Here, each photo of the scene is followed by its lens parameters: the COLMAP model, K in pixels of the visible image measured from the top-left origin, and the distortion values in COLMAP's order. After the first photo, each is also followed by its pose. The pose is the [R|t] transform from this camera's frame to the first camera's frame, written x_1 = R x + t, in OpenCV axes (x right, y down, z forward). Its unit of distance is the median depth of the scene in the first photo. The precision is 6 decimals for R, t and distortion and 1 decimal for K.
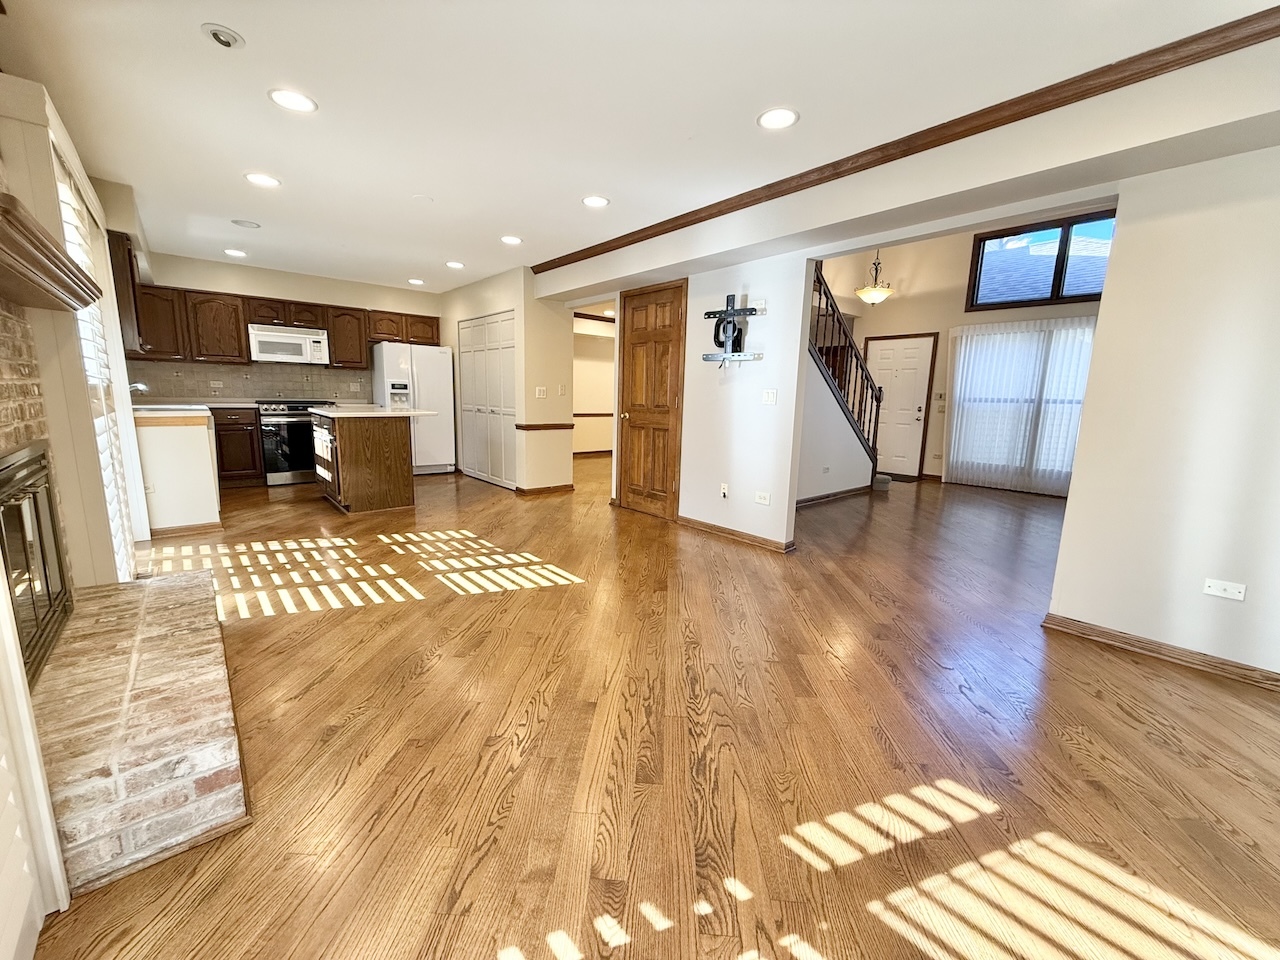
lens RADIAL K [[512.6, 0, 635.0], [0, 512.6, 478.9], [0, 0, 1]] dist [0.001523, -0.000305]
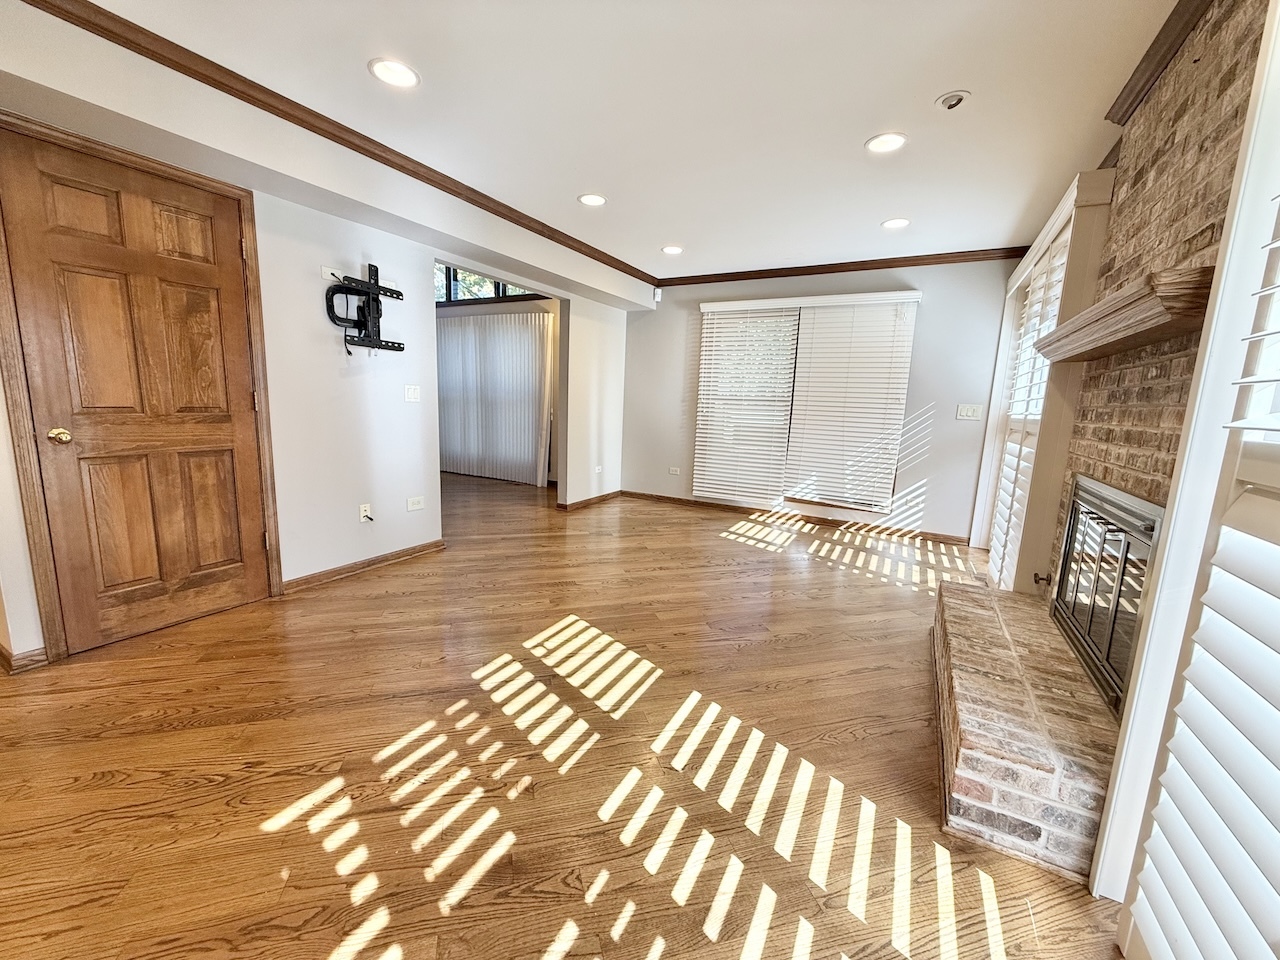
lens RADIAL K [[512.6, 0, 639.5], [0, 512.6, 481.4], [0, 0, 1]] dist [0.001523, -0.000305]
pose [[-0.354525, -0.184204, 0.916723, -0.829465], [0.105427, 0.966277, 0.234933, -0.198991], [-0.929084, 0.179937, -0.323149, 1.039728]]
